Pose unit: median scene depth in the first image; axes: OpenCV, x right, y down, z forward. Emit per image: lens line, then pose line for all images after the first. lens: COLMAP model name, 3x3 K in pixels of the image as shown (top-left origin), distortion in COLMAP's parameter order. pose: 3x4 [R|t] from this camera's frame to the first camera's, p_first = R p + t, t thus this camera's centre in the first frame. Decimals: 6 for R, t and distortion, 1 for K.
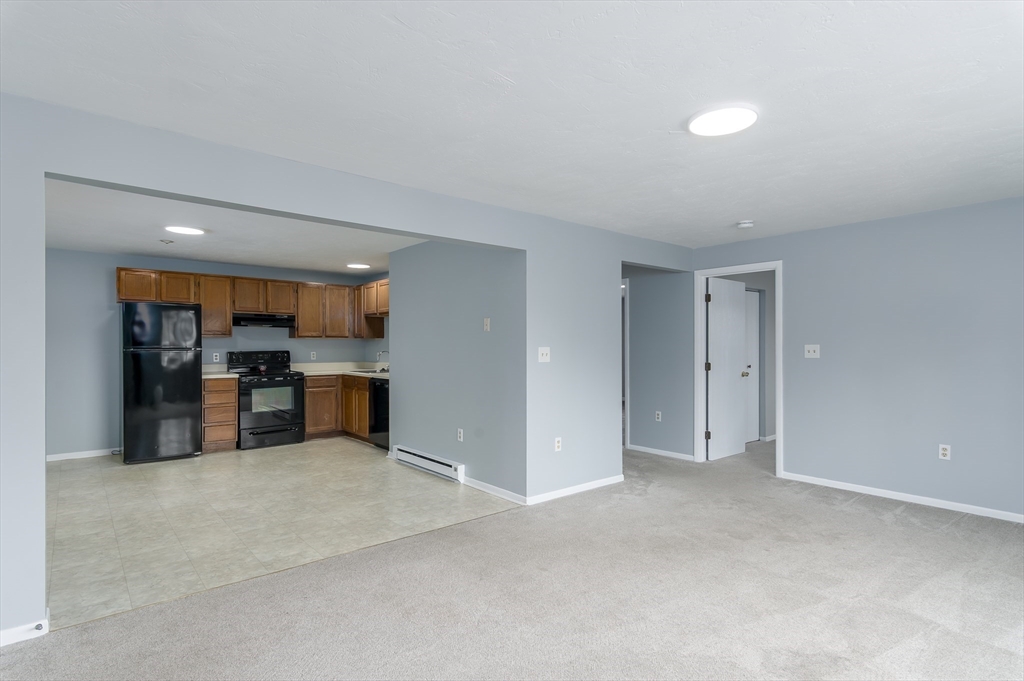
lens RADIAL K [[522.5, 0, 509.7], [0, 522.5, 346.0], [0, 0, 1]] dist [0.017467, -0.002805]
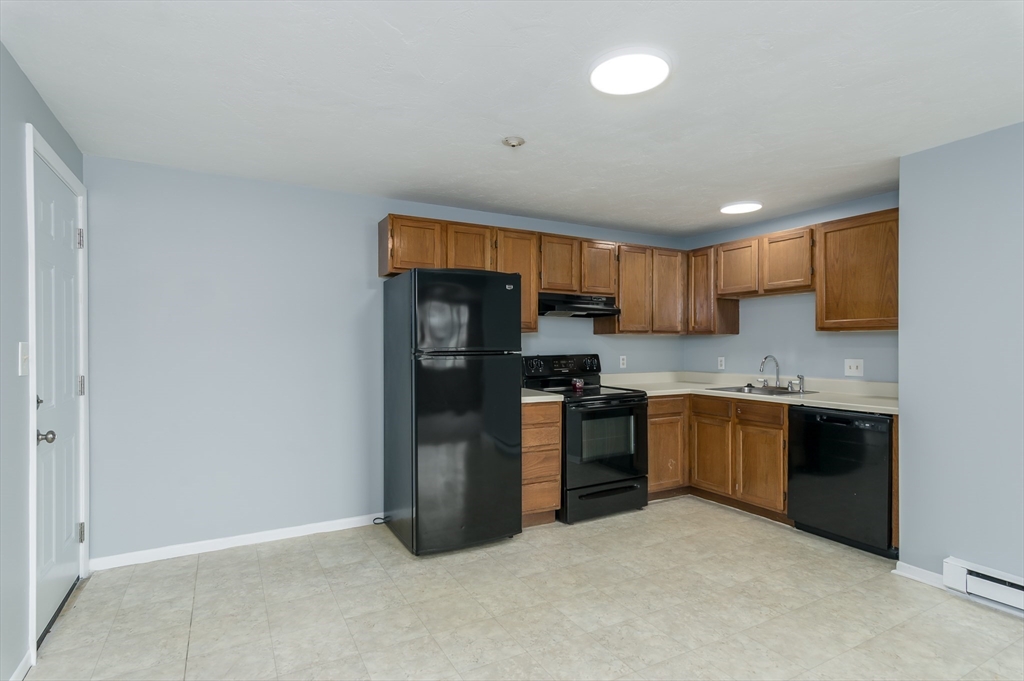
lens RADIAL K [[522.5, 0, 510.9], [0, 522.5, 344.7], [0, 0, 1]] dist [0.017467, -0.002805]
pose [[0.980023, -0.004419, -0.198834, -0.423150], [0.002918, 0.999965, -0.007842, 0.002089], [0.198862, 0.007105, 0.980002, 0.385981]]
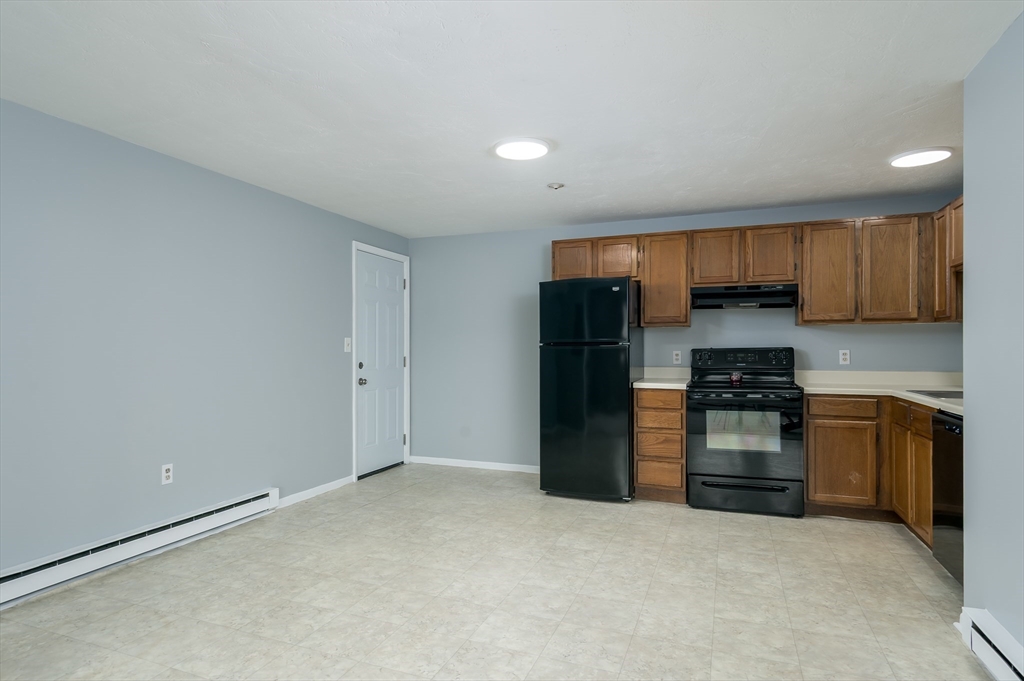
lens RADIAL K [[582.0, 0, 485.8], [0, 582.0, 349.0], [0, 0, 1]] dist [0.007942, 0.000315]
pose [[0.460940, 0.003221, -0.887426, -0.012462], [-0.000125, 0.999994, 0.003565, 0.008891], [0.887432, -0.001533, 0.460937, 0.436365]]
